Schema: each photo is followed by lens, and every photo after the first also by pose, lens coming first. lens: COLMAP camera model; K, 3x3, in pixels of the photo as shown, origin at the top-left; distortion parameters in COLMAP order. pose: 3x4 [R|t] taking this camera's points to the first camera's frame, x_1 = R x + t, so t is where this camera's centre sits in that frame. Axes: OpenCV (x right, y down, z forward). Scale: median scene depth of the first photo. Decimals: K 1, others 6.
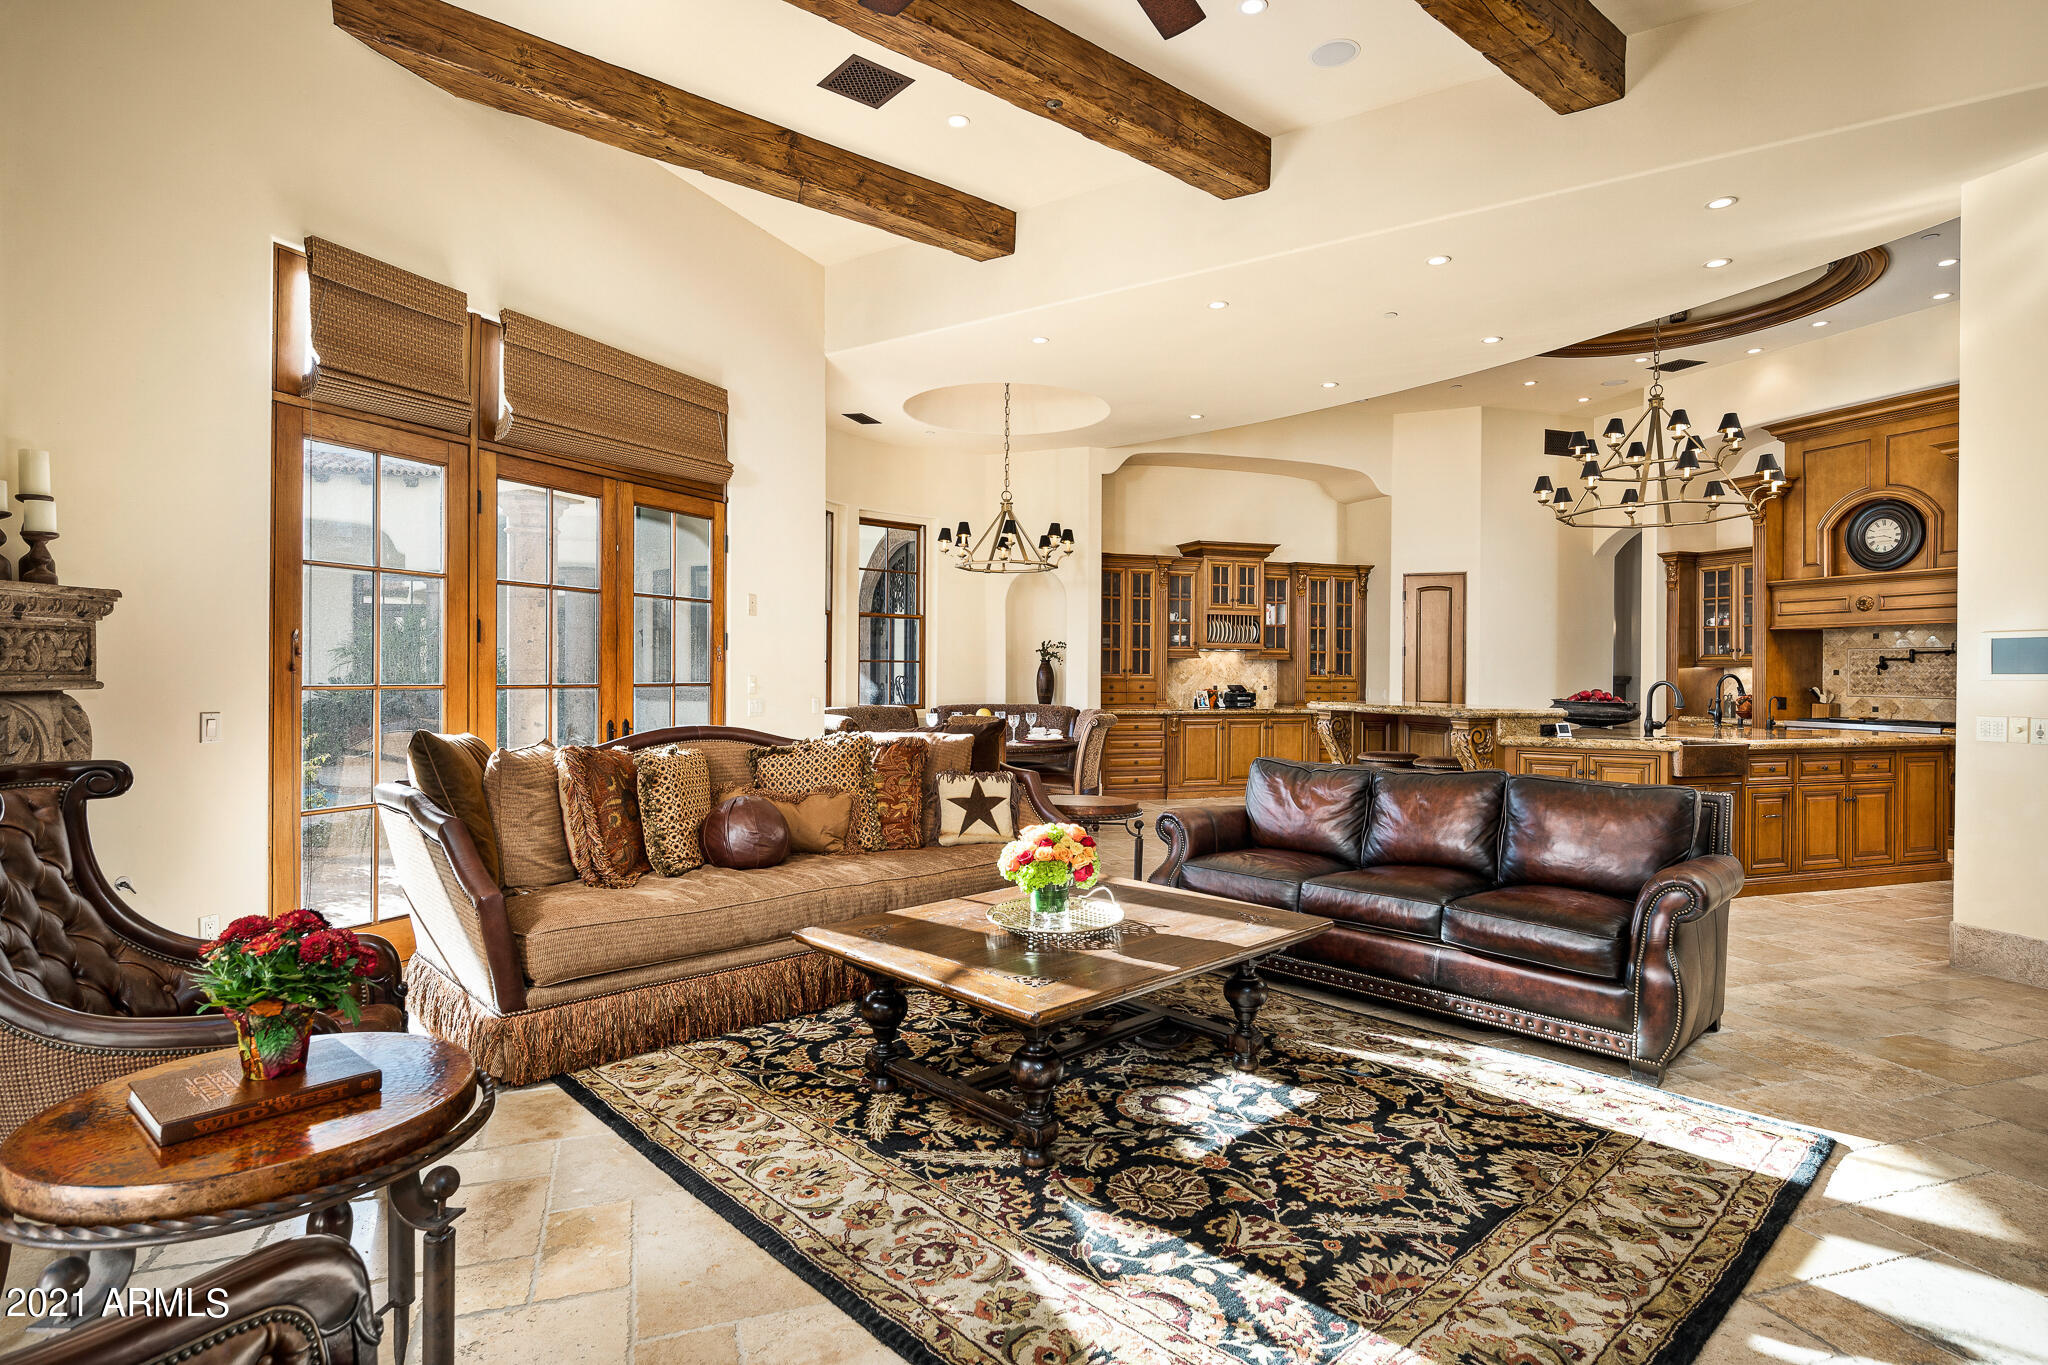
lens RADIAL K [[1041.1, 0, 1032.6], [0, 1041.1, 677.4], [0, 0, 1]] dist [0.002589, -0.001290]
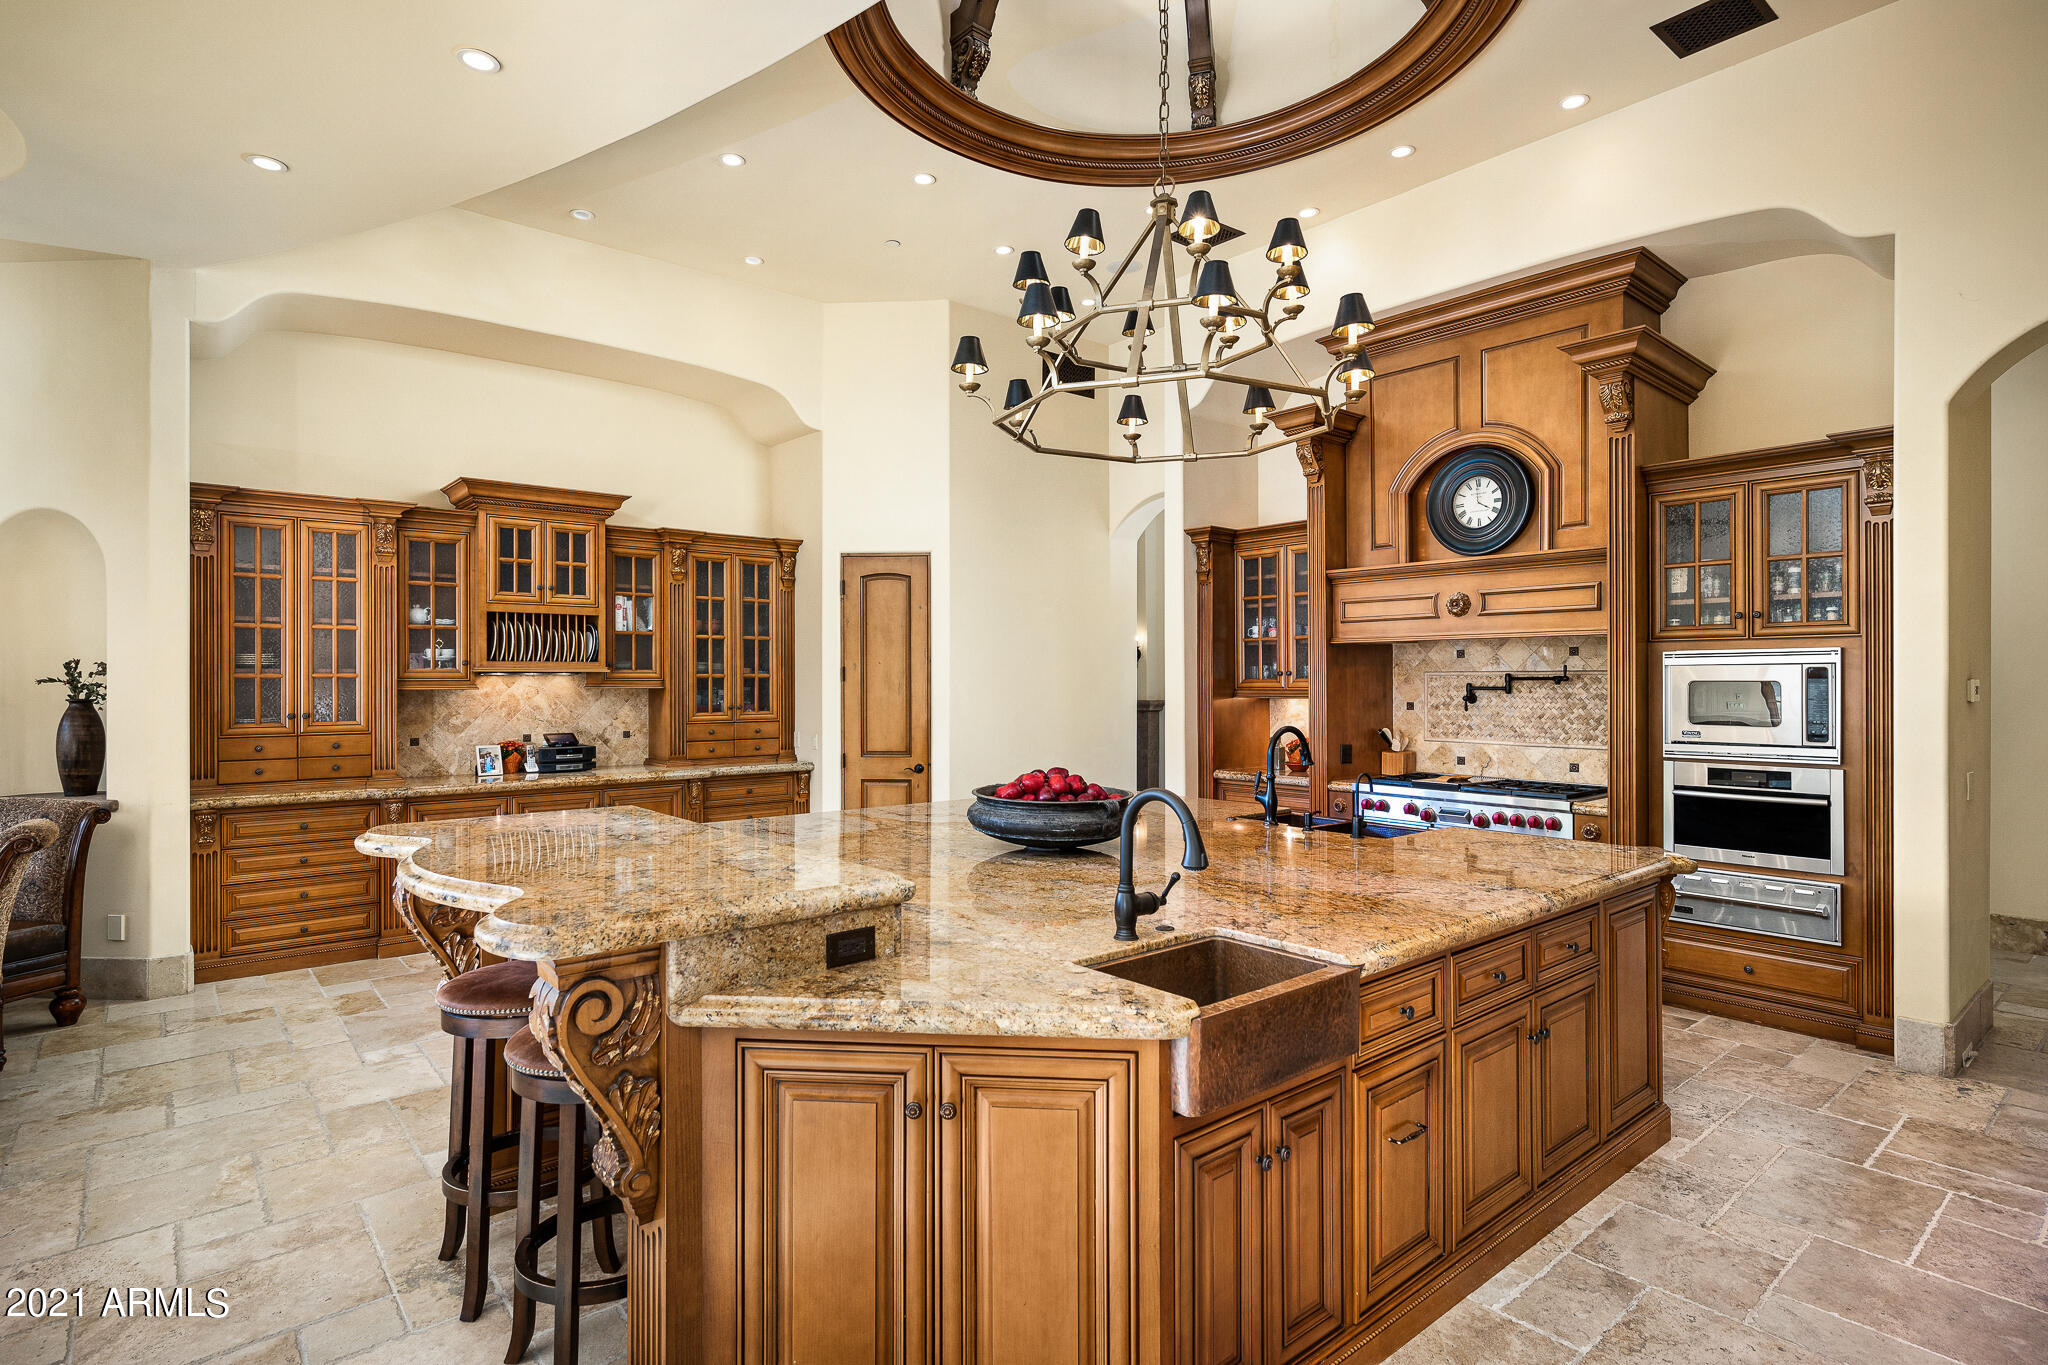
lens RADIAL K [[1041.1, 0, 1004.6], [0, 1041.1, 685.6], [0, 0, 1]] dist [0.002589, -0.001290]
pose [[0.939787, -0.010441, 0.341602, 0.258840], [0.010208, 0.999945, 0.002477, -0.020804], [-0.341609, 0.001159, 0.939841, 0.405680]]
